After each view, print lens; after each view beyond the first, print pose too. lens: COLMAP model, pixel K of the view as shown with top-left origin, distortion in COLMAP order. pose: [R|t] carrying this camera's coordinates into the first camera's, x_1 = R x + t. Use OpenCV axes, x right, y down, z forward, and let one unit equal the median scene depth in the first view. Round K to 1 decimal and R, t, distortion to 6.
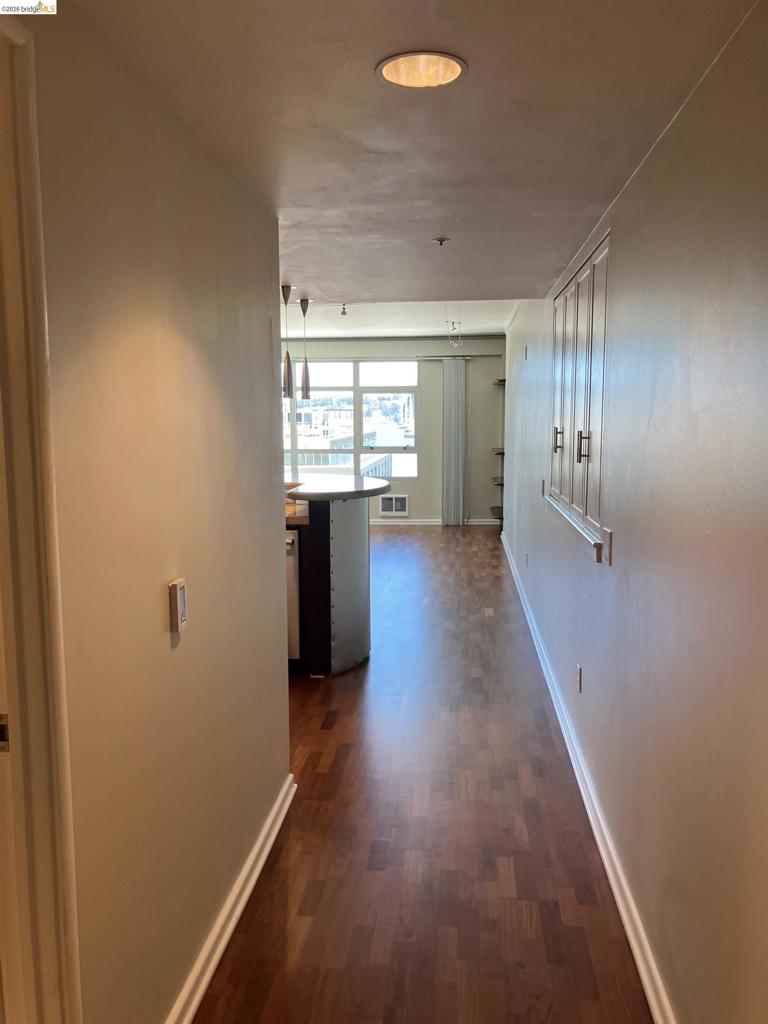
lens RADIAL K [[837.1, 0, 384.4], [0, 837.1, 517.0], [0, 0, 1]] dist [0.002798, -0.014630]
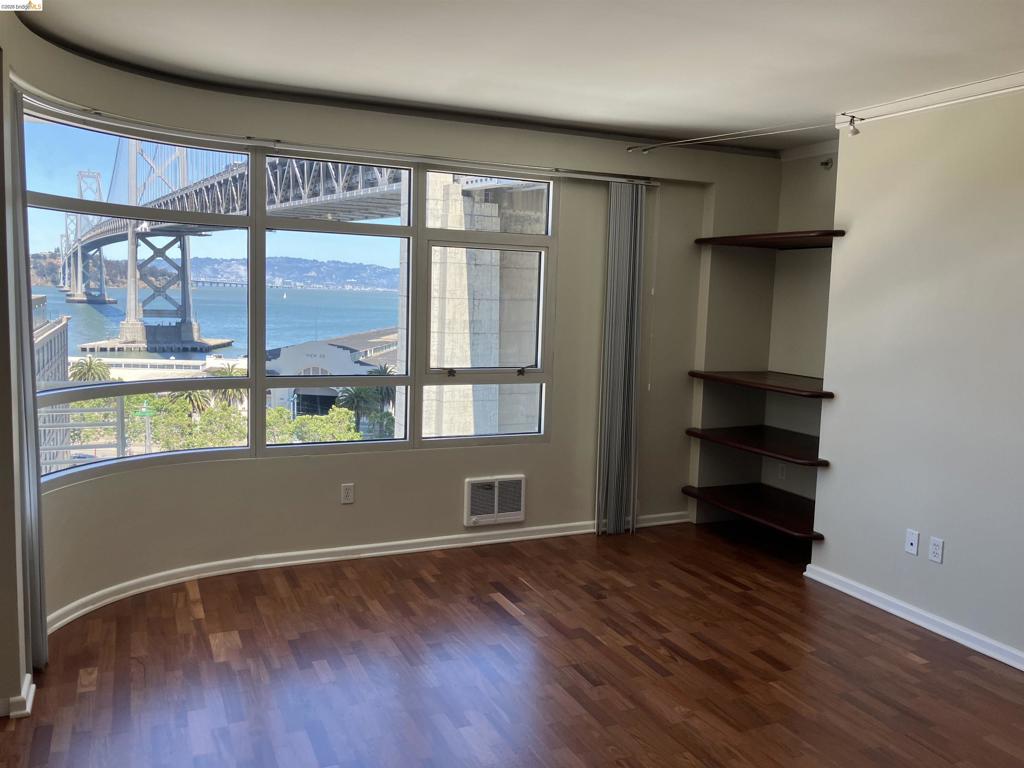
lens RADIAL K [[837.1, 0, 512.1], [0, 837.1, 378.2], [0, 0, 1]] dist [0.002798, -0.014630]
pose [[0.868199, -0.021318, 0.495758, -0.202081], [0.025975, 0.999659, -0.002503, -0.077518], [-0.495536, 0.015050, 0.868457, 0.606488]]
